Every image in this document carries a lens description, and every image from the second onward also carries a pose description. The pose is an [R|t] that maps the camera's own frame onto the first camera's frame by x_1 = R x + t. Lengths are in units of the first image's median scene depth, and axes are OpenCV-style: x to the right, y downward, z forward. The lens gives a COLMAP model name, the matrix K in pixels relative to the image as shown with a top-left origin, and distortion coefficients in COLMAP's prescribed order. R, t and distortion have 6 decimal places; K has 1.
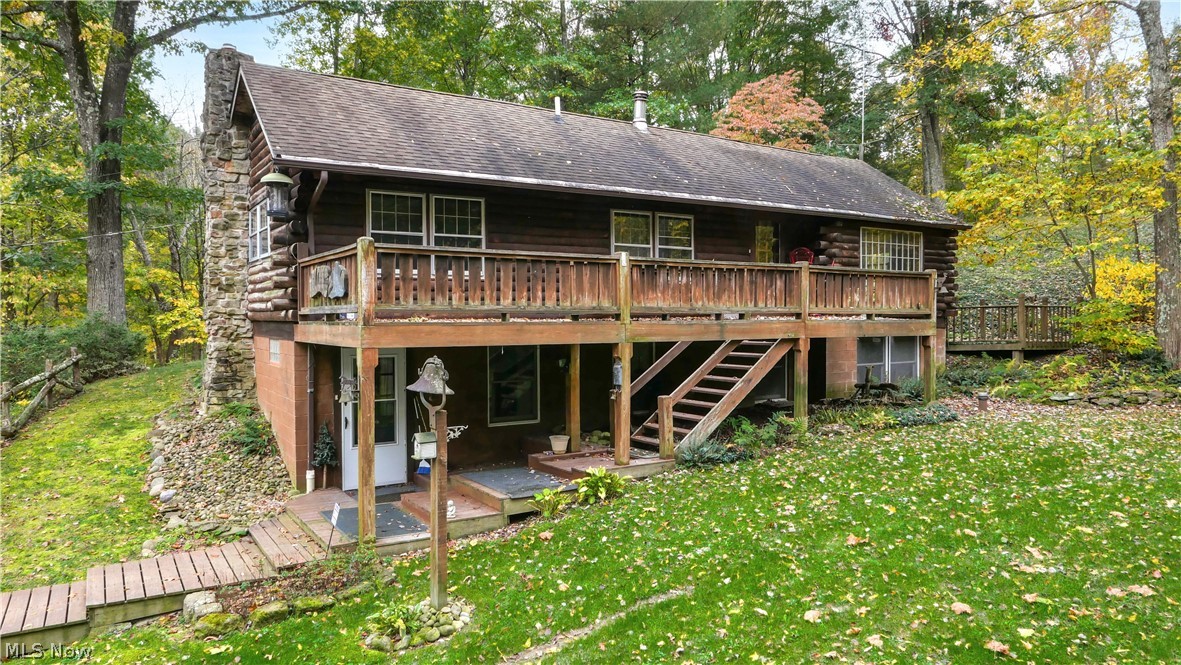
lens RADIAL K [[771.4, 0, 587.5], [0, 771.4, 329.7], [0, 0, 1]] dist [-0.011132, 0.006269]
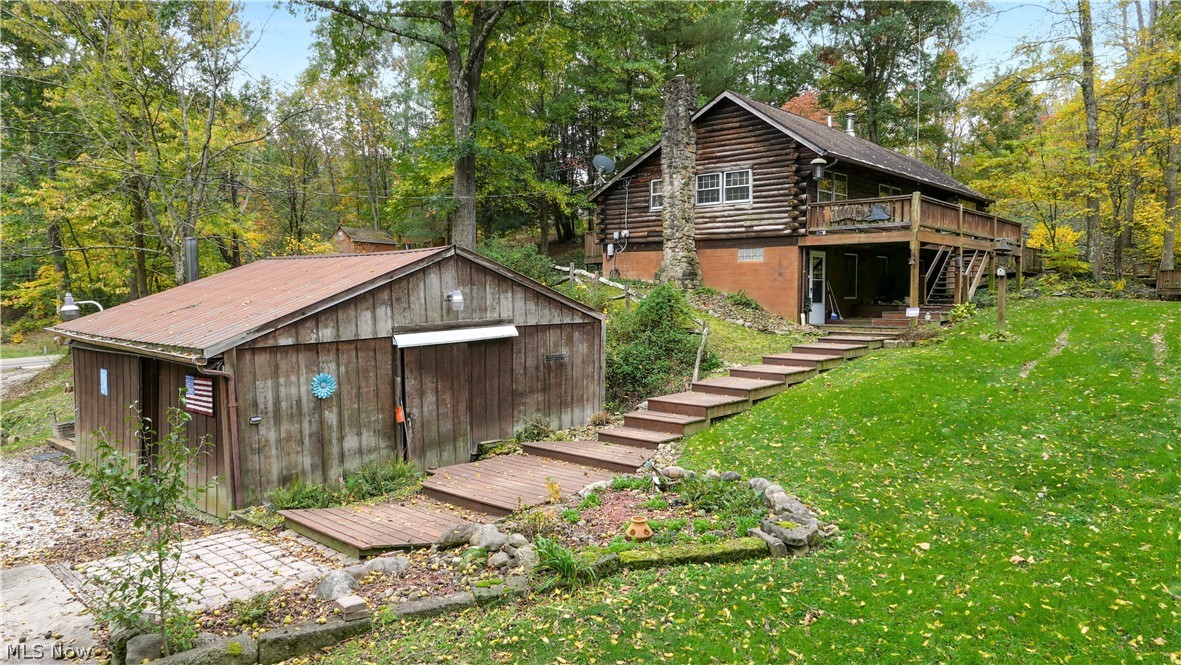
lens RADIAL K [[771.4, 0, 584.8], [0, 771.4, 333.3], [0, 0, 1]] dist [-0.011132, 0.006269]
pose [[0.964496, -0.011123, 0.263864, -1.144860], [0.001299, 0.999300, 0.037376, 0.130937], [-0.264095, -0.035706, 0.963835, -0.585865]]
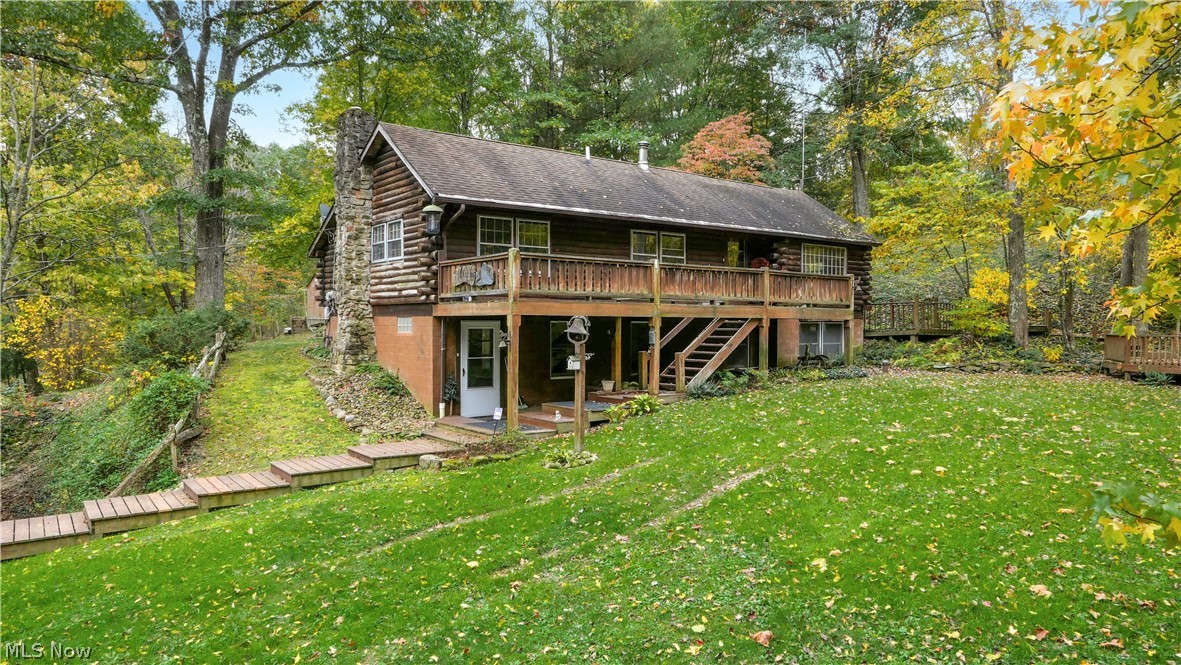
lens RADIAL K [[771.4, 0, 587.1], [0, 771.4, 327.9], [0, 0, 1]] dist [-0.011132, 0.006269]
pose [[0.997217, 0.006117, 0.074307, -0.157913], [-0.005198, 0.999908, -0.012547, 0.044981], [-0.074377, 0.012126, 0.997156, -0.417940]]
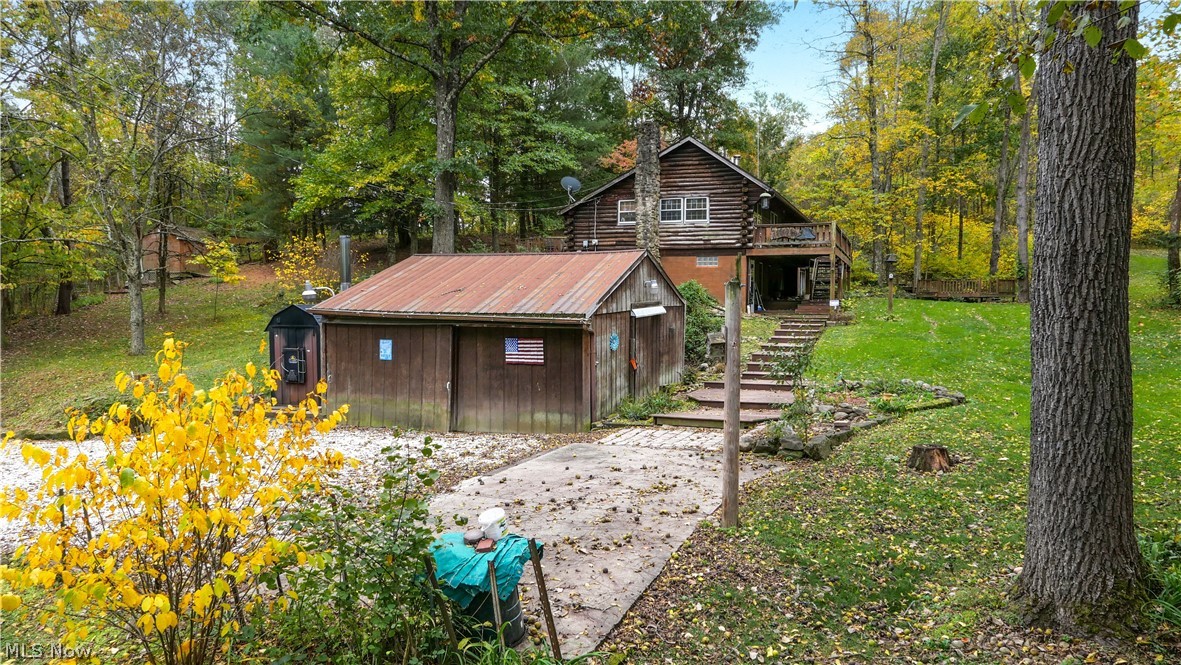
lens RADIAL K [[816.2, 0, 594.5], [0, 816.2, 330.2], [0, 0, 1]] dist [-0.002833, 0.000263]
pose [[0.796054, -0.014369, 0.605055, -2.012148], [0.004780, 0.999836, 0.017455, 0.176739], [-0.605206, -0.011003, 0.795993, -0.726946]]
